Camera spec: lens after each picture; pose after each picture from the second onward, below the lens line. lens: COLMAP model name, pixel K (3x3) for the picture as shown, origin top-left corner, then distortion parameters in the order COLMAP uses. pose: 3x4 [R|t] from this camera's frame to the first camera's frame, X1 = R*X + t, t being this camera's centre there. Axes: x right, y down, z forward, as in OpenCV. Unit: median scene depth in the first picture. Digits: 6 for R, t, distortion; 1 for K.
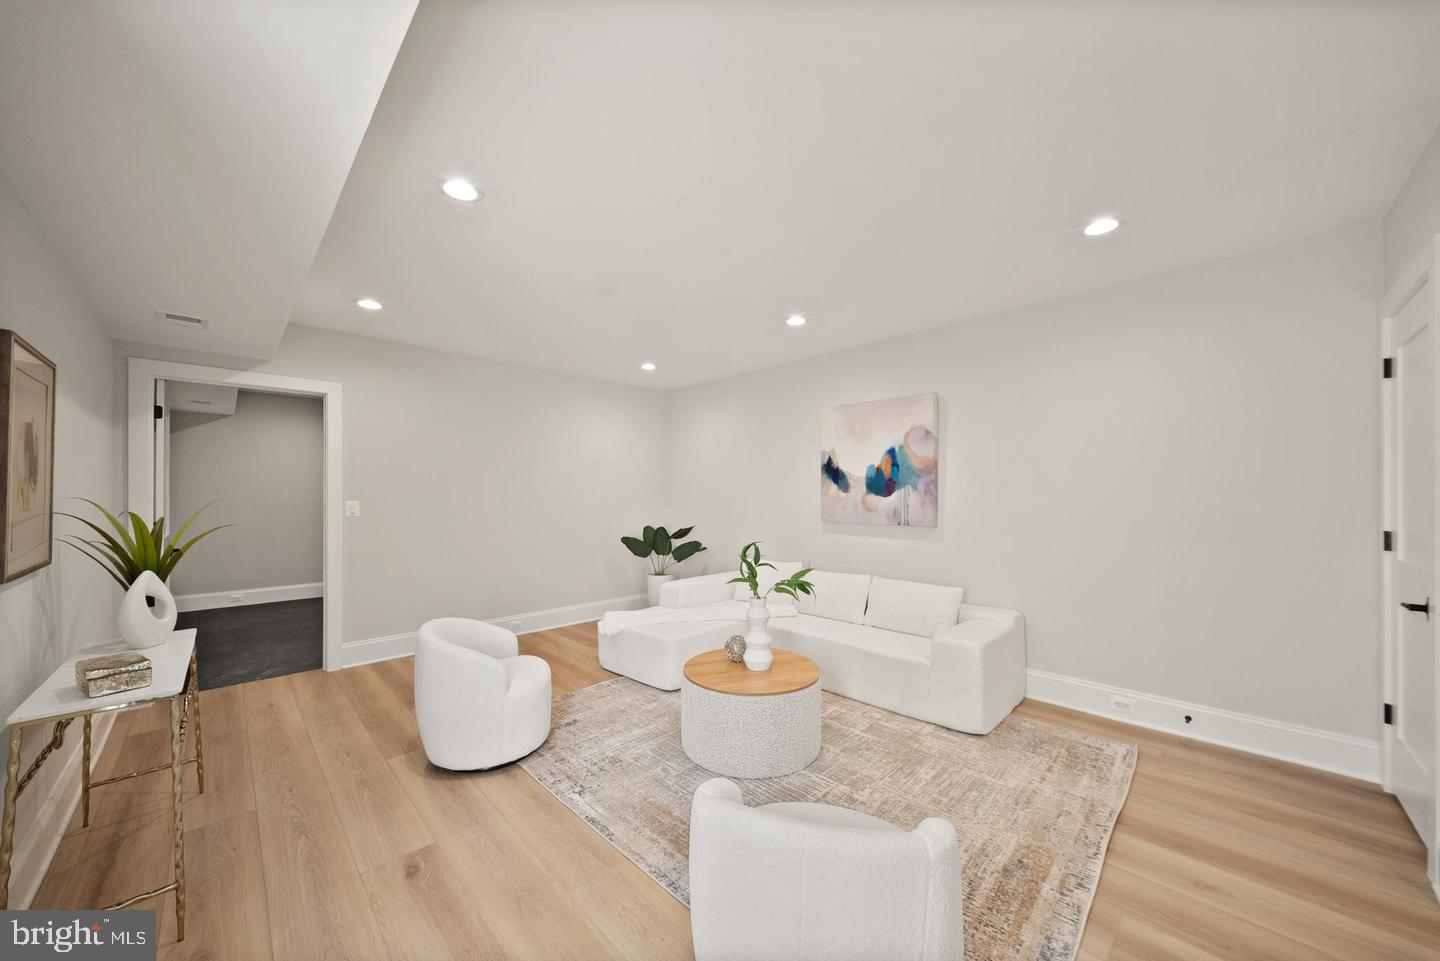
lens RADIAL K [[515.2, 0, 718.5], [0, 515.2, 490.3], [0, 0, 1]] dist [0.002022, -0.000084]
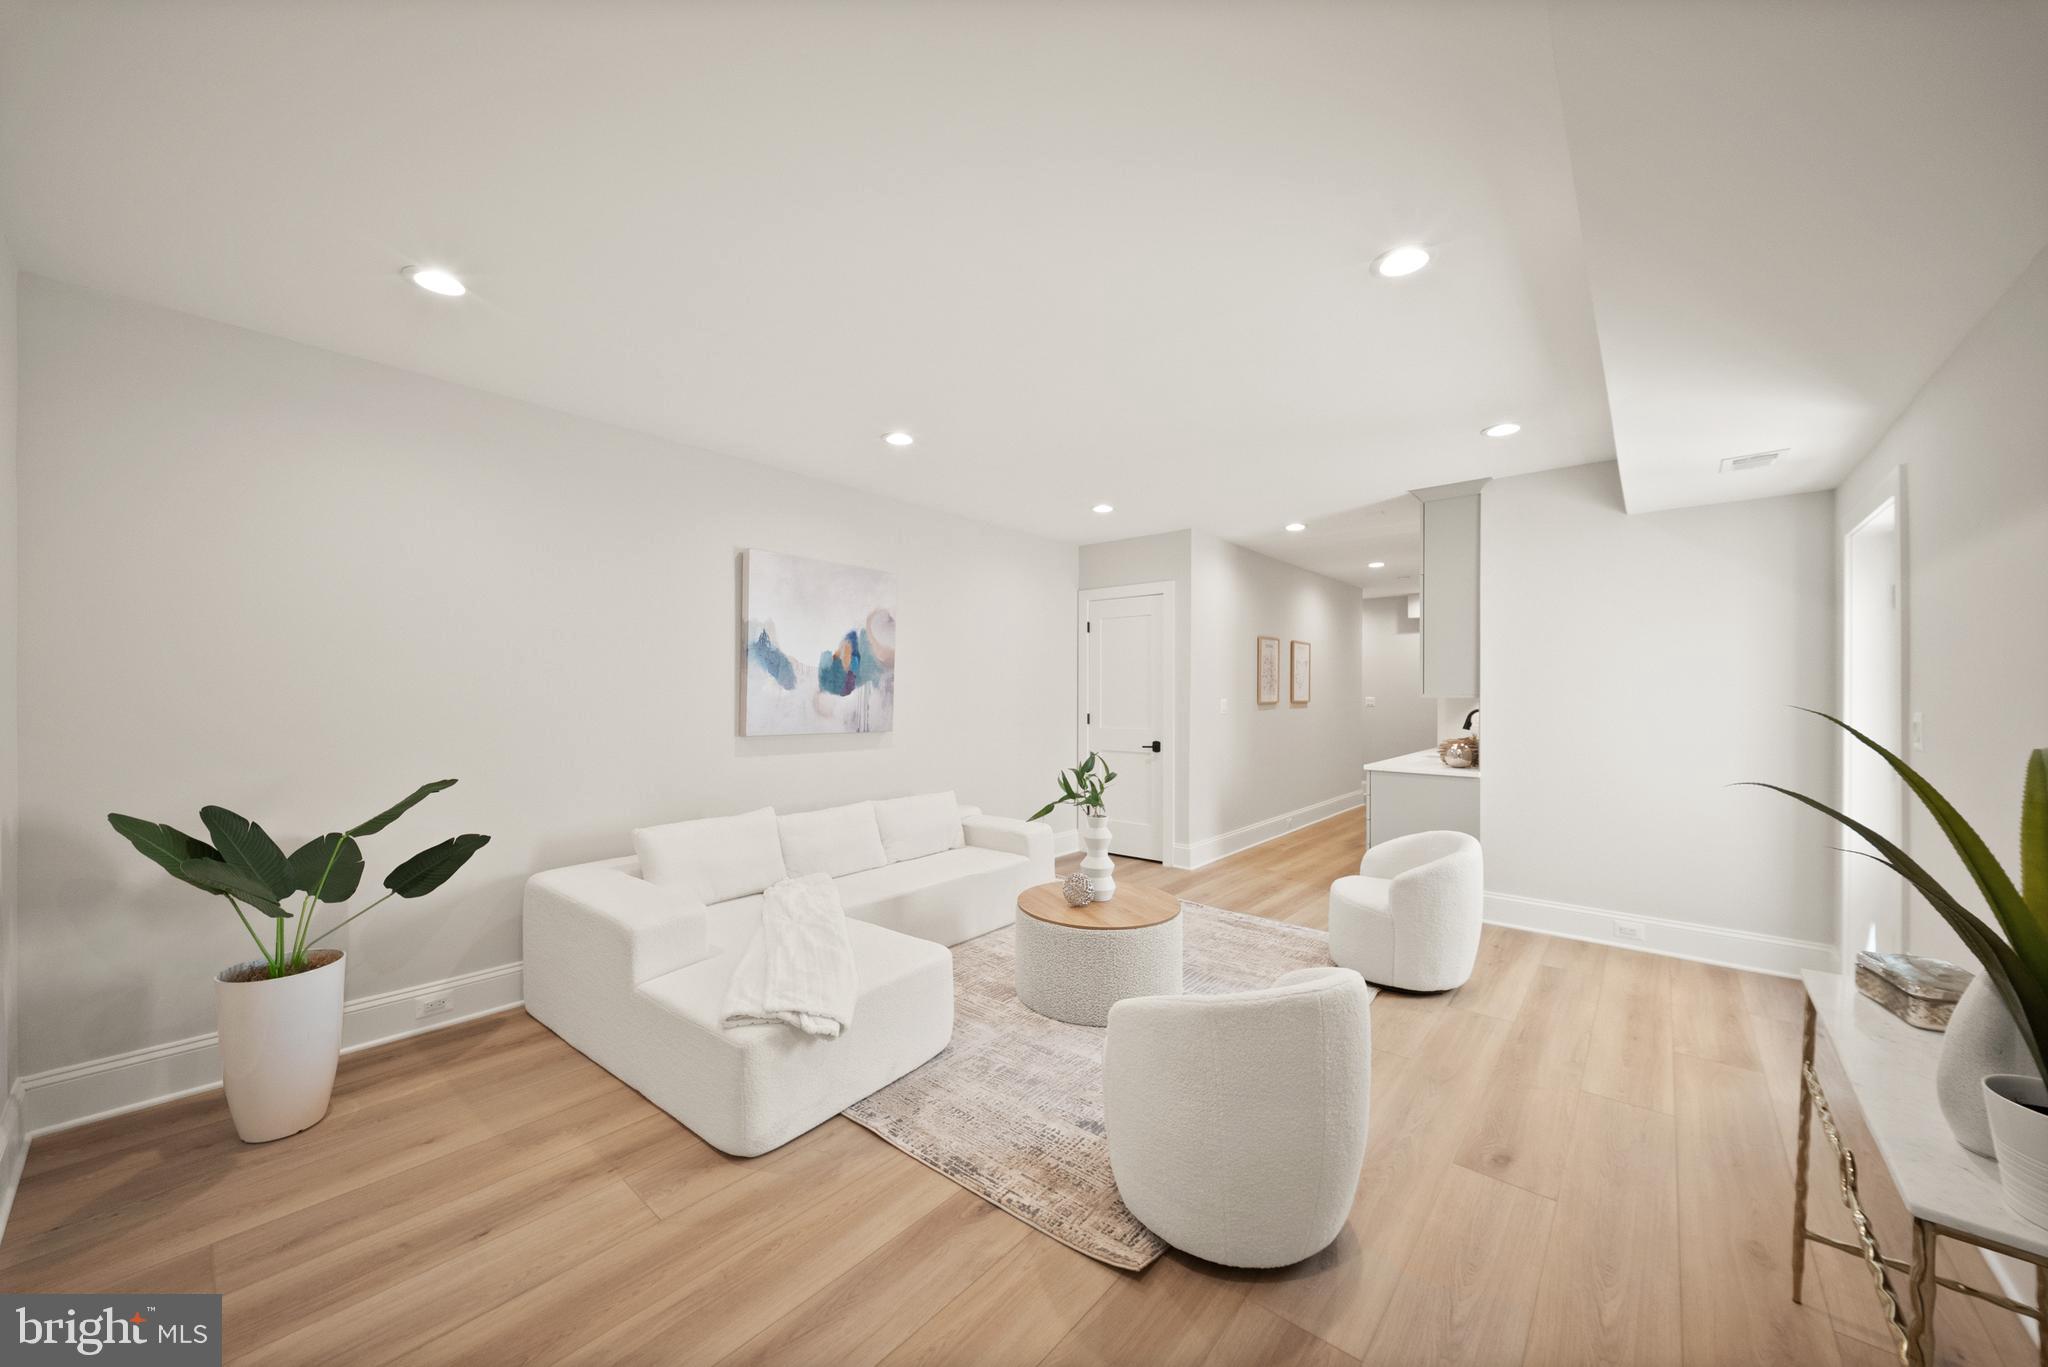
lens RADIAL K [[732.7, 0, 1021.7], [0, 732.7, 690.8], [0, 0, 1]] dist [0.002022, -0.000084]
pose [[-0.093005, 0.005731, 0.995649, -0.763905], [-0.014020, 0.999877, -0.007065, 0.009419], [-0.995567, -0.014616, -0.092913, 0.852288]]
